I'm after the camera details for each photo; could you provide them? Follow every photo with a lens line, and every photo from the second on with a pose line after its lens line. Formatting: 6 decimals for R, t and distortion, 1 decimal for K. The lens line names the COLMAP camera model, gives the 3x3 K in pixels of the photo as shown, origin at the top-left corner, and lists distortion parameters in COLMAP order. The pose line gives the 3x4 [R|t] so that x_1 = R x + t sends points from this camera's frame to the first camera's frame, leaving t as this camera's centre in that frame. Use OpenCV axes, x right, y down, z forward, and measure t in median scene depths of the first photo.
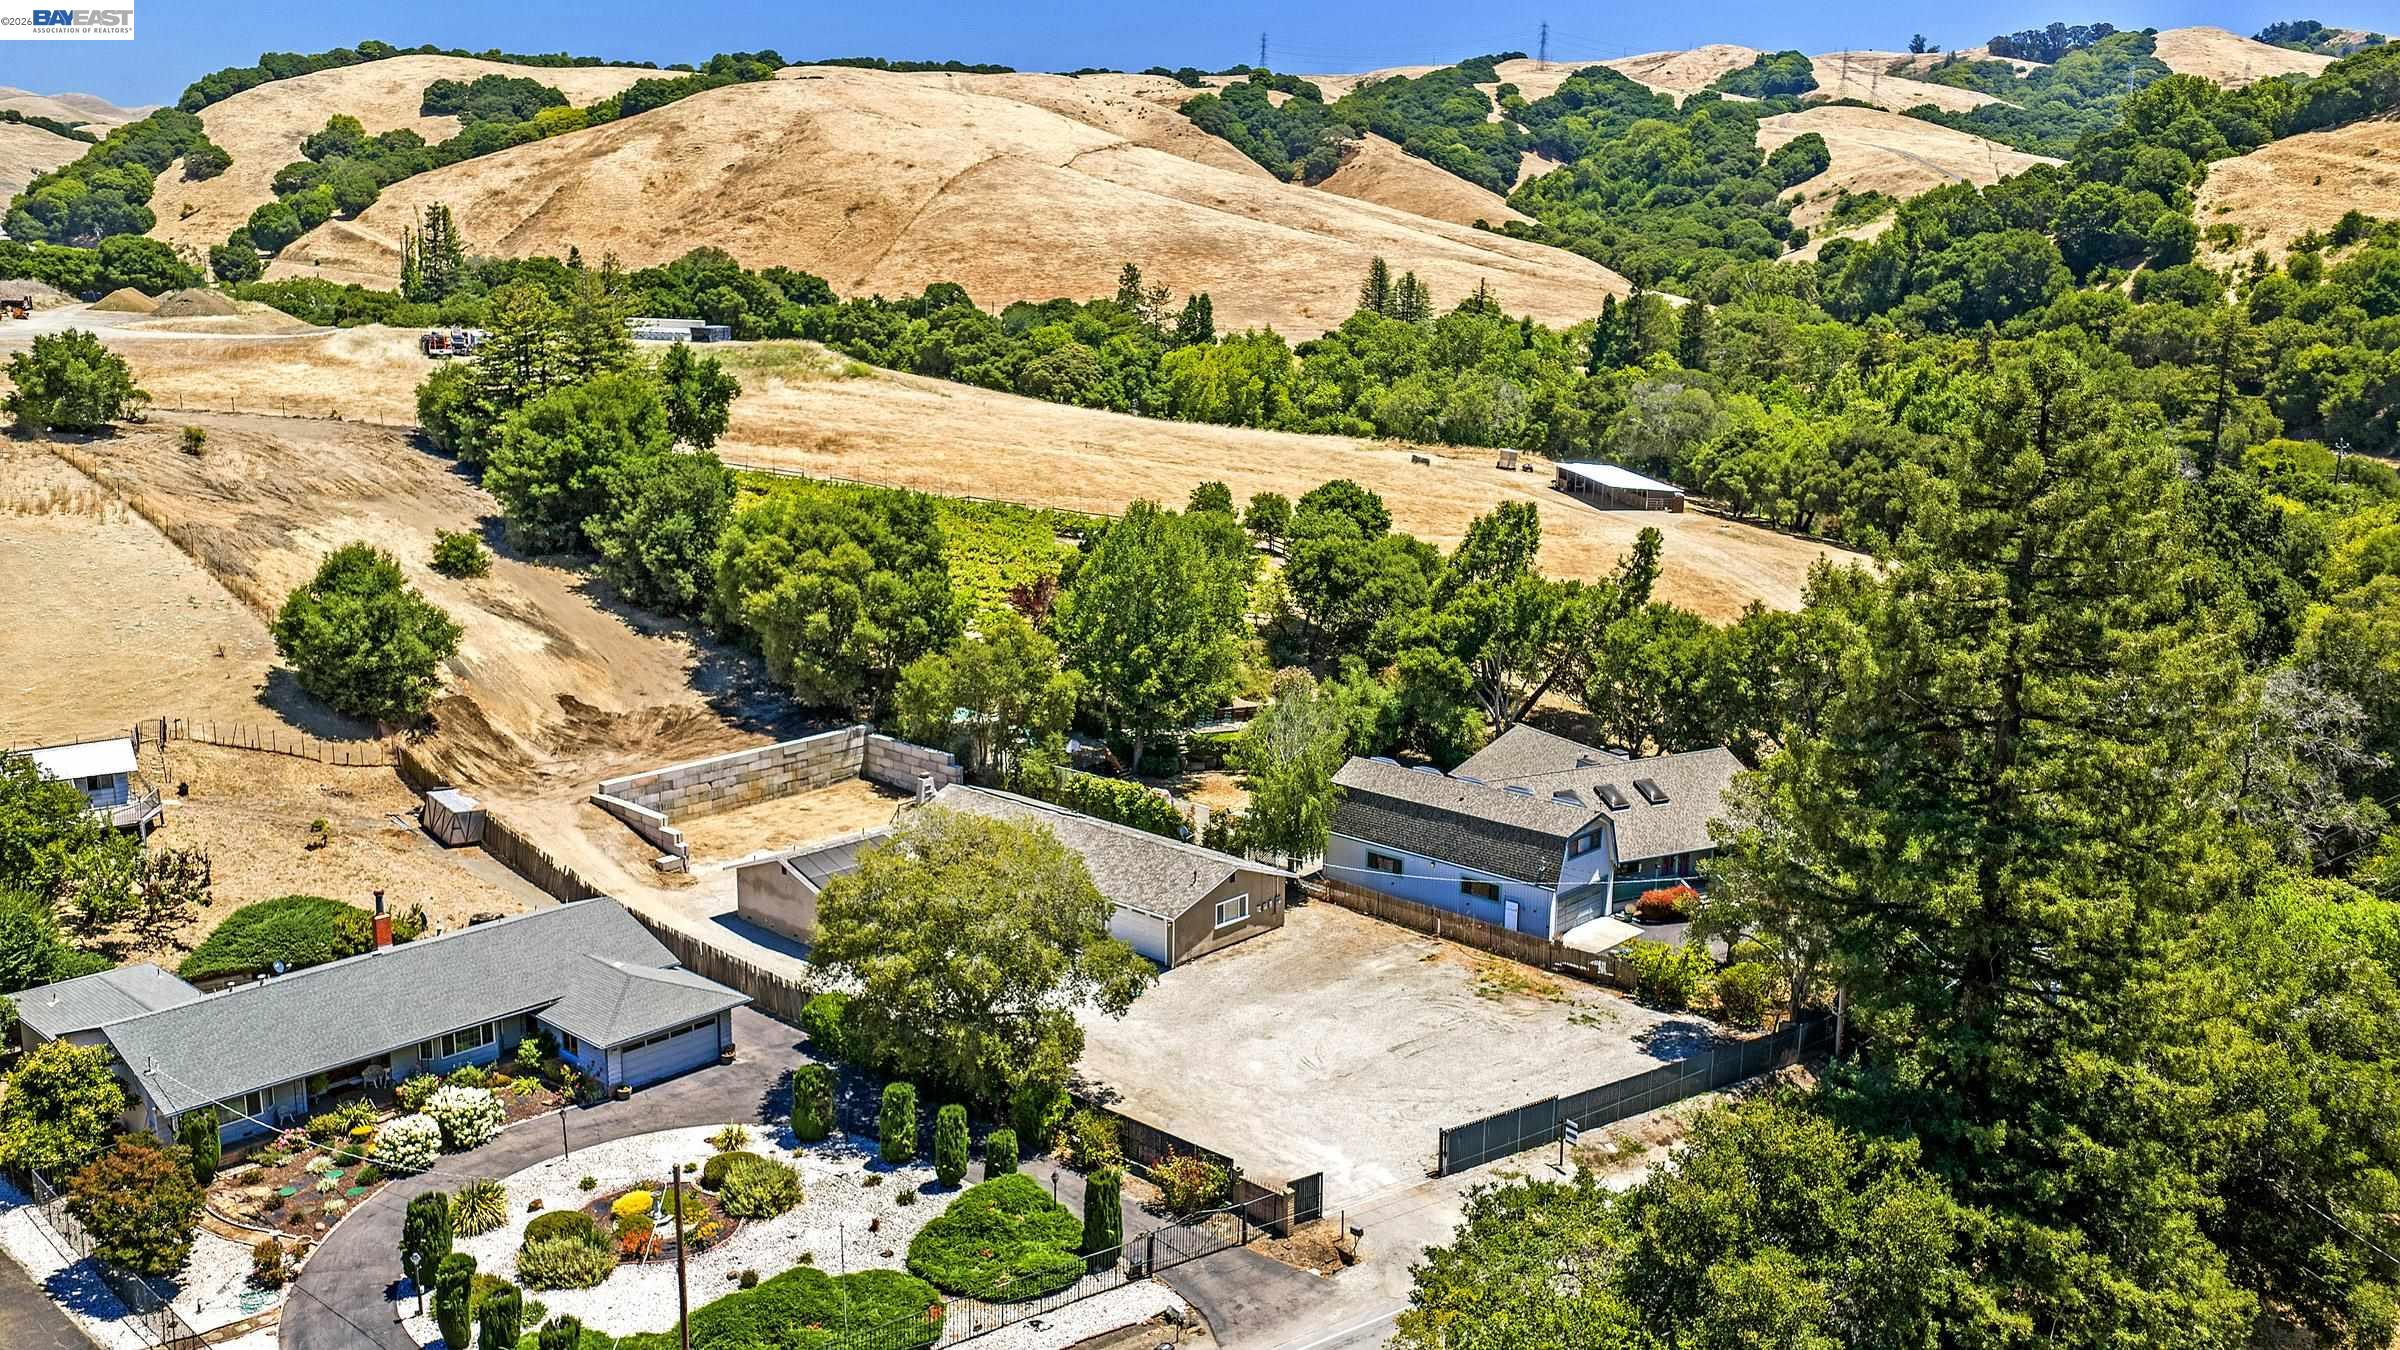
lens RADIAL K [[1964.1, 0, 1200.0], [0, 1964.1, 675.0], [0, 0, 1]] dist [0.094110, -0.094586]
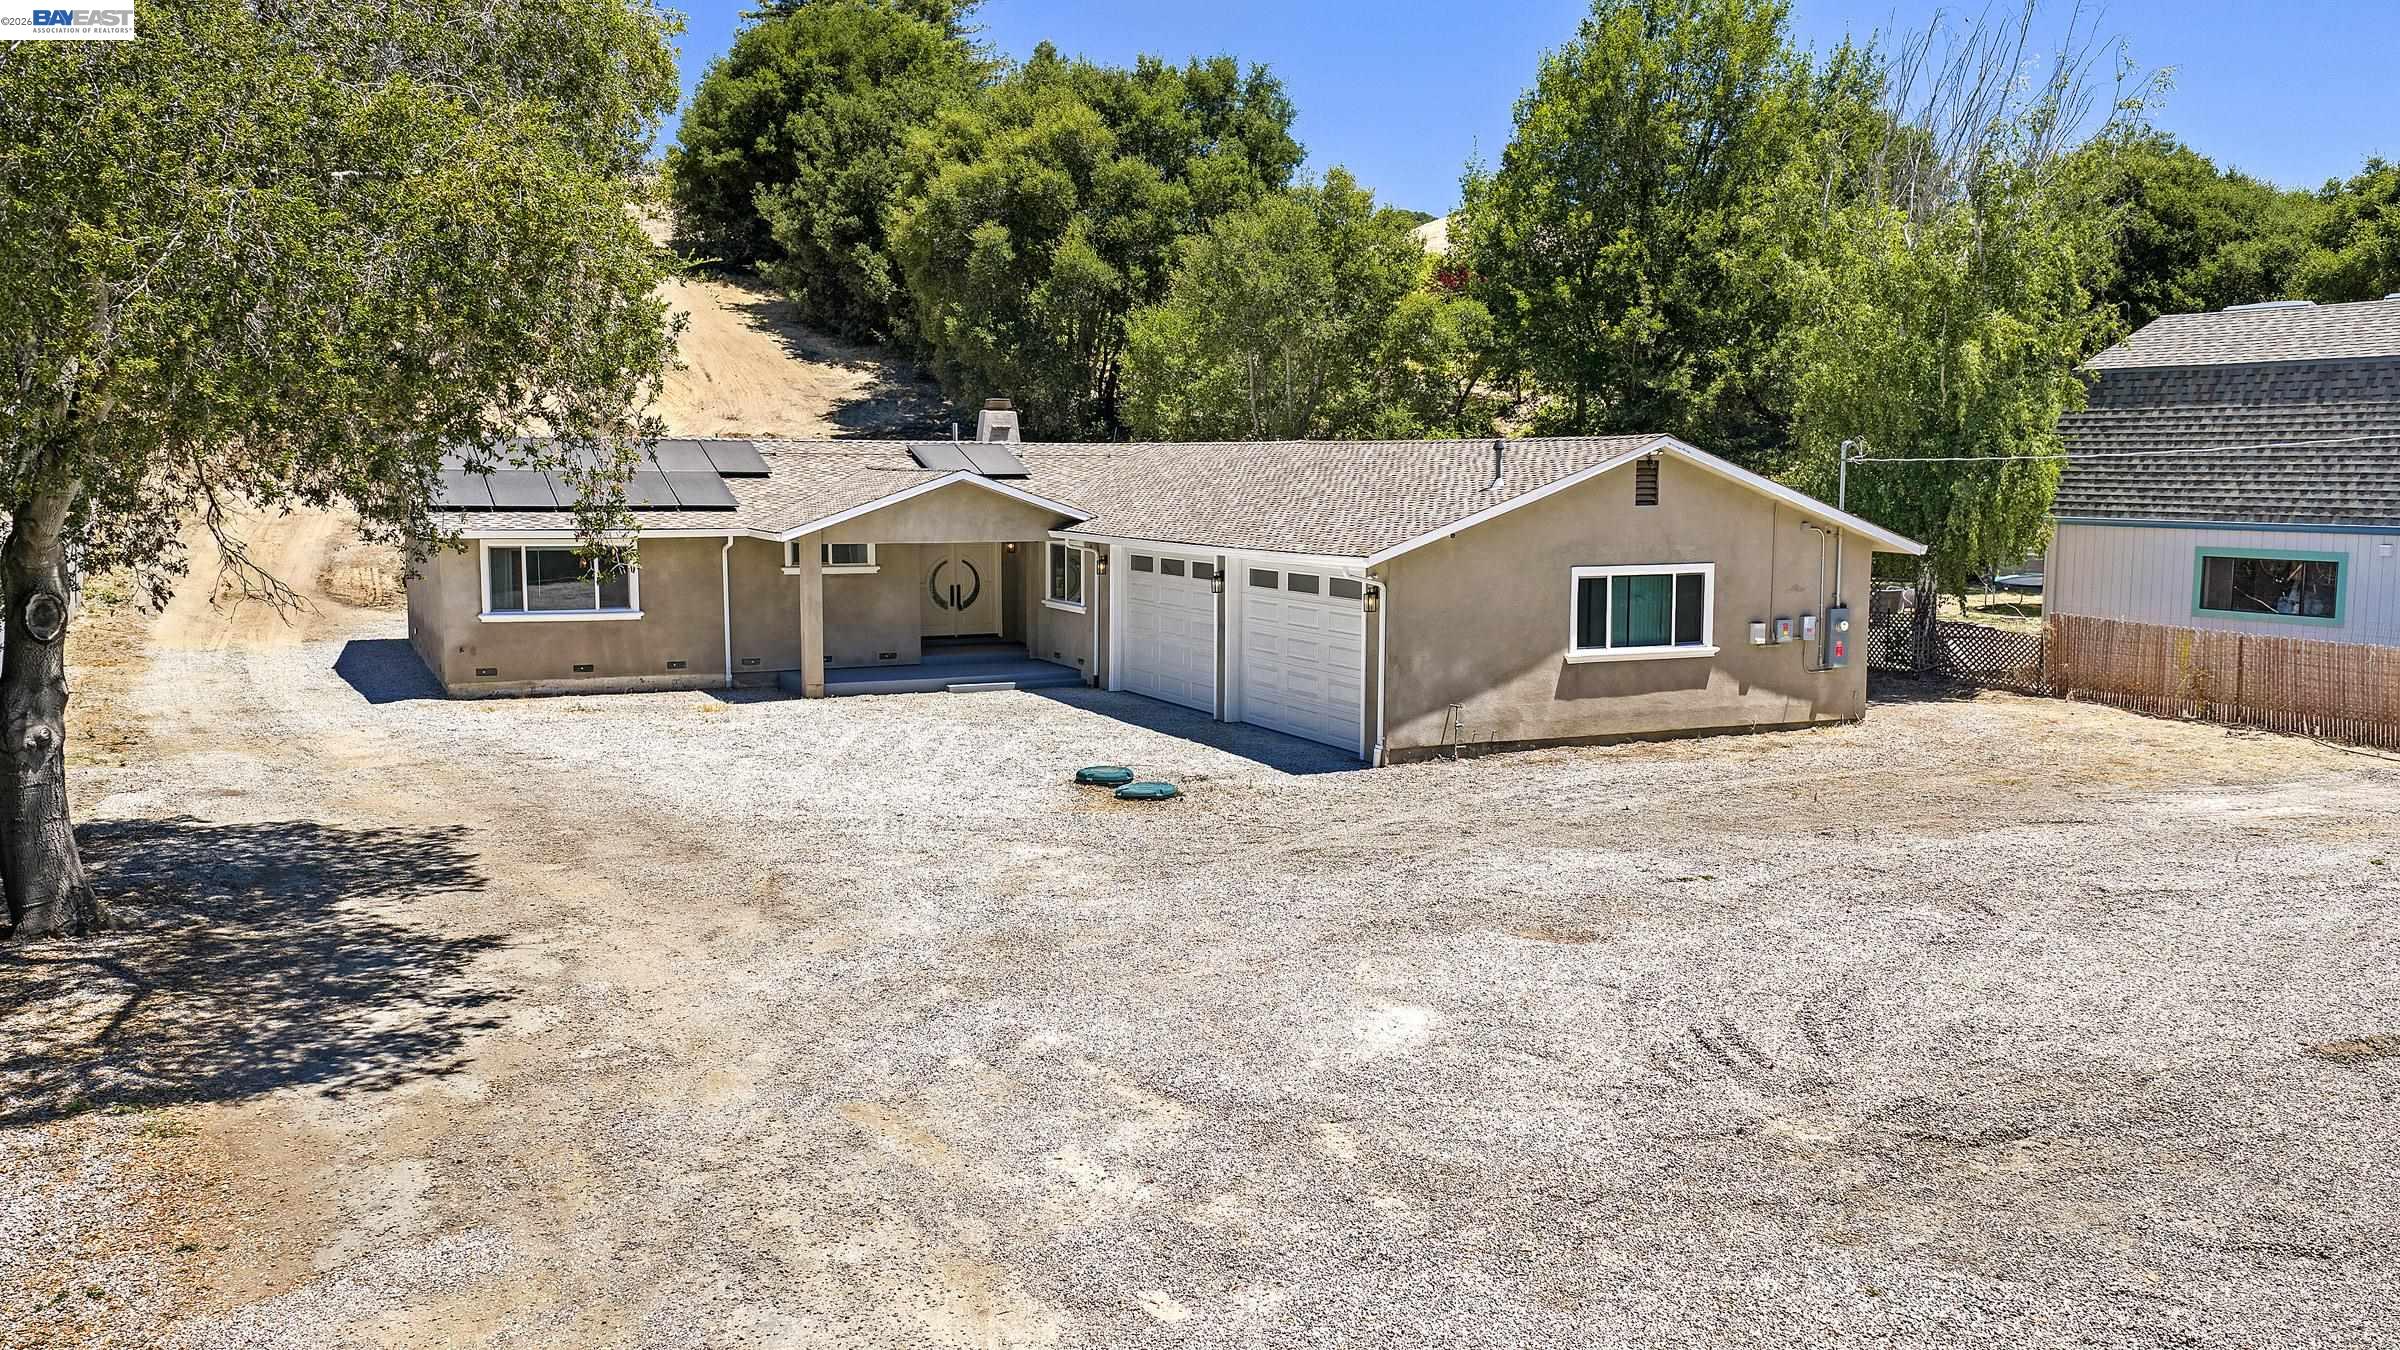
lens RADIAL K [[1964.1, 0, 1200.0], [0, 1964.1, 675.0], [0, 0, 1]] dist [0.094110, -0.094586]
pose [[0.928315, 0.038295, -0.369816, 0.046421], [-0.076265, 0.993143, -0.088600, 0.122261], [0.363888, 0.110453, 0.924871, 0.561978]]
